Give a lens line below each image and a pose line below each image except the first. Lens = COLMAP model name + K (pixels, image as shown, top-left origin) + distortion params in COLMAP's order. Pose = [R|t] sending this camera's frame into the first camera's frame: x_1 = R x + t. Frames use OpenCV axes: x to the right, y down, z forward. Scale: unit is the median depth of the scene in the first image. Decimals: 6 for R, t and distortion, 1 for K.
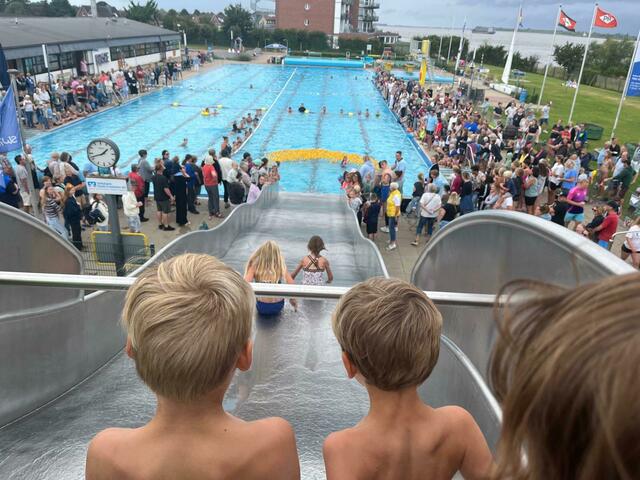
lens RADIAL K [[500.8, 0, 320.0], [0, 500.8, 240.0], [0, 0, 1]] dist [0.019692, -0.000870]
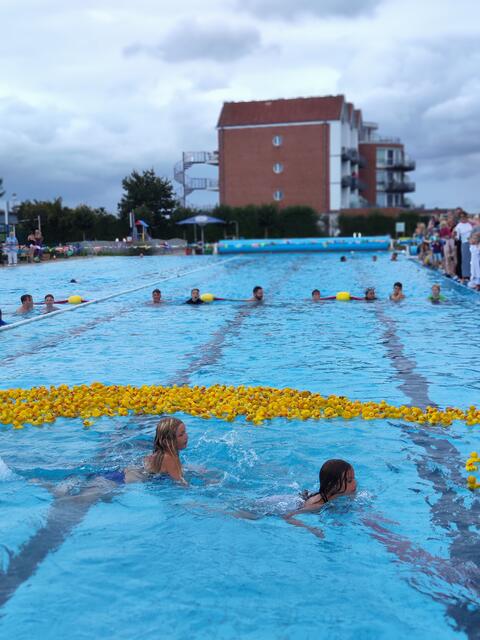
lens RADIAL K [[860.0, 0, 240.0], [0, 860.0, 320.0], [0, 0, 1]] dist [0.117414, 0.011982]
pose [[0.993299, -0.056170, -0.101003, 0.018646], [0.021996, 0.949853, -0.311921, -0.023799], [0.113458, 0.307610, 0.944724, 0.173315]]
